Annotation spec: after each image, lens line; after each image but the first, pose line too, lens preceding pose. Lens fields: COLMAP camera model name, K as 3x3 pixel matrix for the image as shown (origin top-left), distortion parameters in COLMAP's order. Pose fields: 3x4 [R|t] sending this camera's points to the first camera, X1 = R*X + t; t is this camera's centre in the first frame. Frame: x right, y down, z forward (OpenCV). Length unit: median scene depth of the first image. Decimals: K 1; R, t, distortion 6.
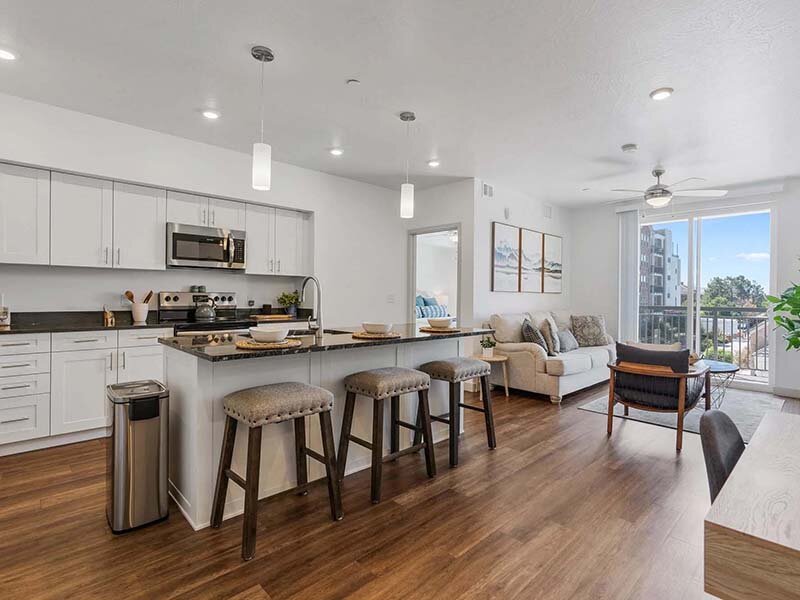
lens RADIAL K [[403.5, 0, 400.0], [0, 403.5, 300.0], [0, 0, 1]] dist [-0.017286, 0.000608]
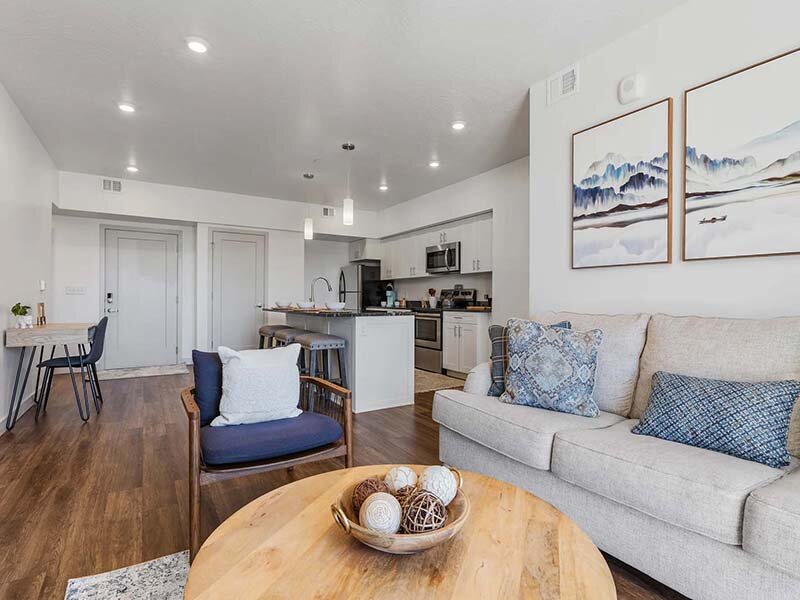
lens RADIAL K [[403.5, 0, 400.0], [0, 403.5, 300.0], [0, 0, 1]] dist [-0.017286, 0.000608]
pose [[-0.206434, -0.006906, -0.978436, 0.719669], [-0.014372, 0.999889, -0.004025, 0.021899], [0.978355, 0.013231, -0.206510, 0.816230]]
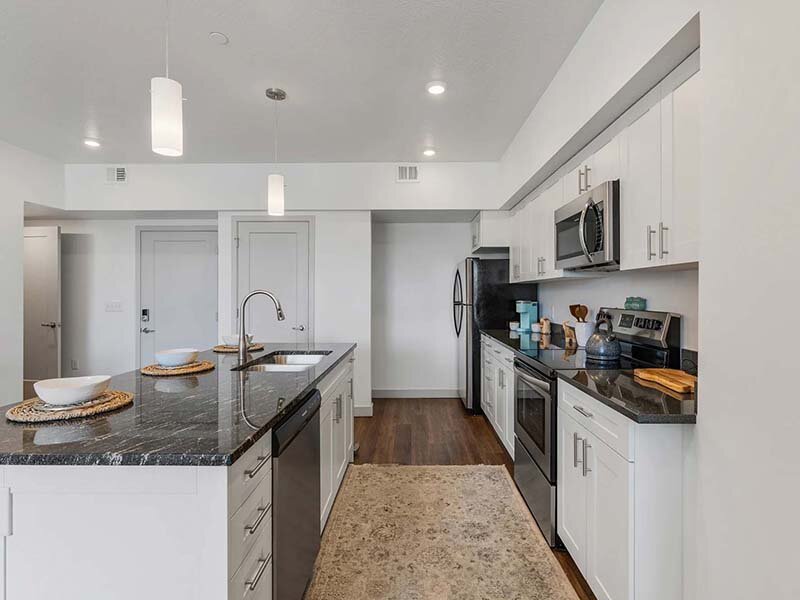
lens RADIAL K [[419.5, 0, 400.0], [0, 419.5, 300.0], [0, 0, 1]] dist [-0.001945, -0.000002]
pose [[-0.699305, 0.001846, -0.714821, 0.101219], [-0.010258, 0.999868, 0.012617, -0.027254], [0.714750, 0.016156, -0.699194, 0.875289]]
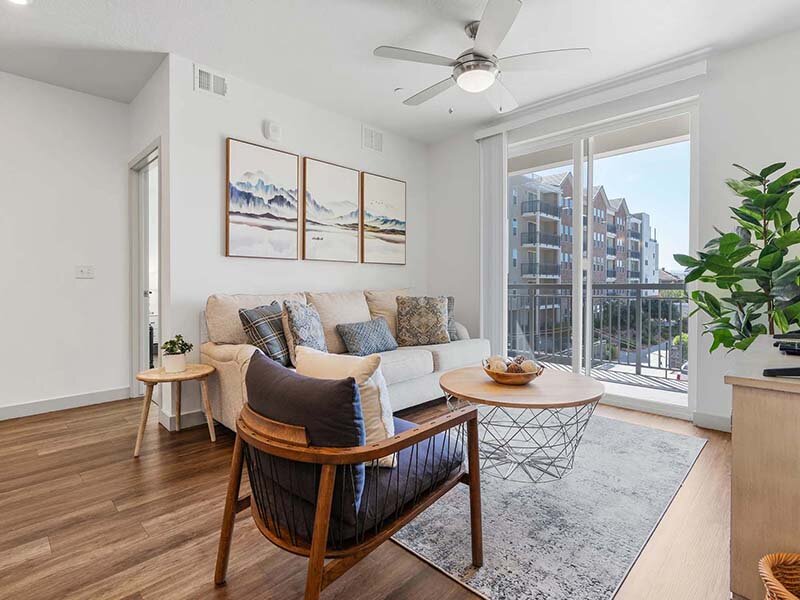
lens RADIAL K [[403.5, 0, 400.0], [0, 403.5, 300.0], [0, 0, 1]] dist [-0.017286, 0.000608]
pose [[0.999410, -0.013399, 0.031629, 0.425047], [0.012520, 0.999534, 0.027845, 0.026700], [-0.031988, -0.027433, 0.999112, 0.368999]]
